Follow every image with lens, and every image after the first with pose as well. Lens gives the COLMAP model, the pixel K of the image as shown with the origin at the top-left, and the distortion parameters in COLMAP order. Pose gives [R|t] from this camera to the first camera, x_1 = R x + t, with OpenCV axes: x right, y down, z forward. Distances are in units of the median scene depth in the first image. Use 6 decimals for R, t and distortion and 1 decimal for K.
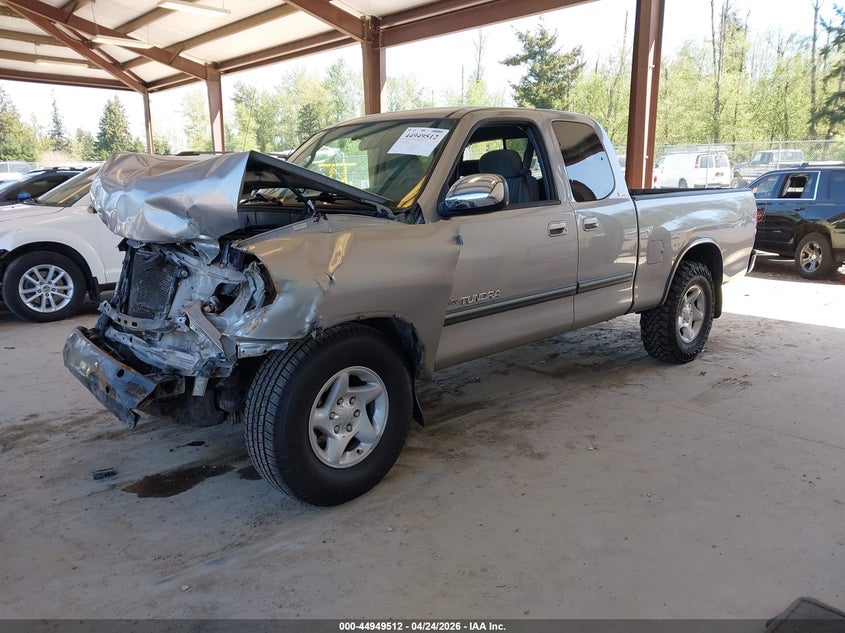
lens RADIAL K [[651.2, 0, 419.7], [0, 651.2, 314.8], [0, 0, 1]] dist [0.016589, -0.003331]
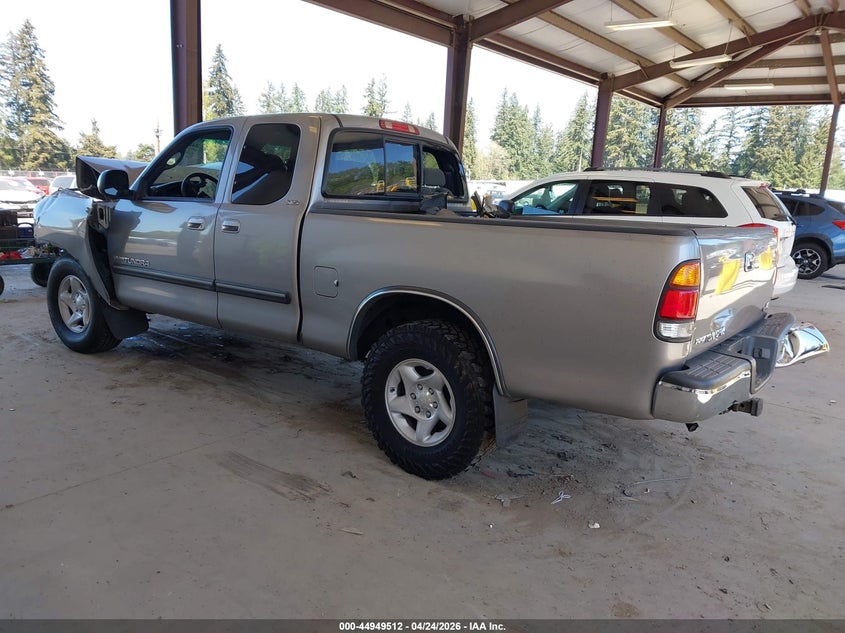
lens RADIAL K [[651.2, 0, 420.0], [0, 651.2, 318.1], [0, 0, 1]] dist [0.016589, -0.003331]
pose [[0.125982, 0.177848, -0.975960, 1.250991], [-0.212516, 0.965798, 0.148564, -0.204928], [0.969002, 0.188691, 0.159469, 1.119633]]
